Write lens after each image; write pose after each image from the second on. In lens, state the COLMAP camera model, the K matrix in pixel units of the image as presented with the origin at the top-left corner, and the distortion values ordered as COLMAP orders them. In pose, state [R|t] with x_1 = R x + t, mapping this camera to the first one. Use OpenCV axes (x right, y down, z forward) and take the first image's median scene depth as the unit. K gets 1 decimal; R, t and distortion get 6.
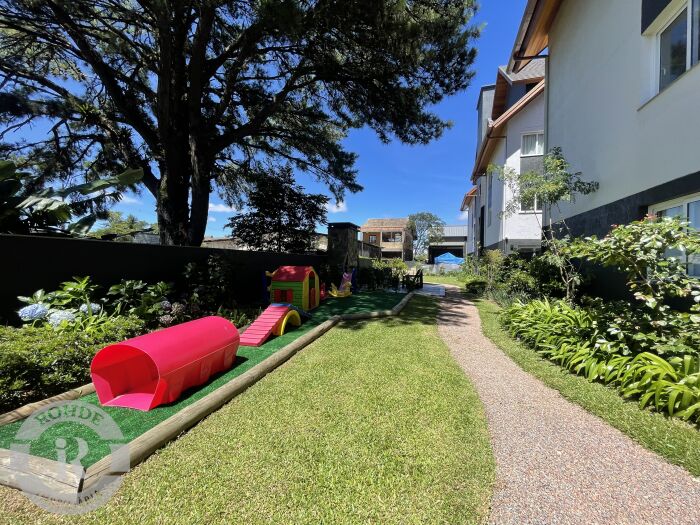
lens RADIAL K [[289.1, 0, 350.0], [0, 289.1, 262.5], [0, 0, 1]] dist [-0.000001, -0.000155]
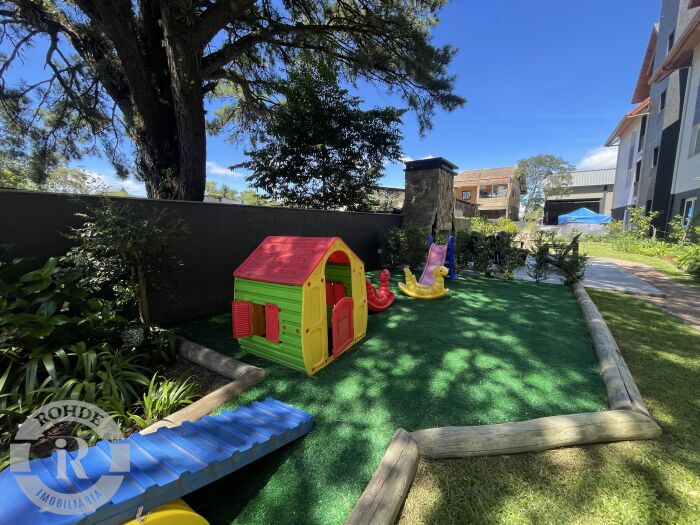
lens RADIAL K [[289.1, 0, 350.0], [0, 289.1, 262.5], [0, 0, 1]] dist [-0.000001, -0.000155]
pose [[0.958536, 0.015742, -0.284538, -0.007900], [0.020335, 0.992149, 0.123393, 0.000025], [0.284246, -0.124063, 0.950690, 0.318971]]
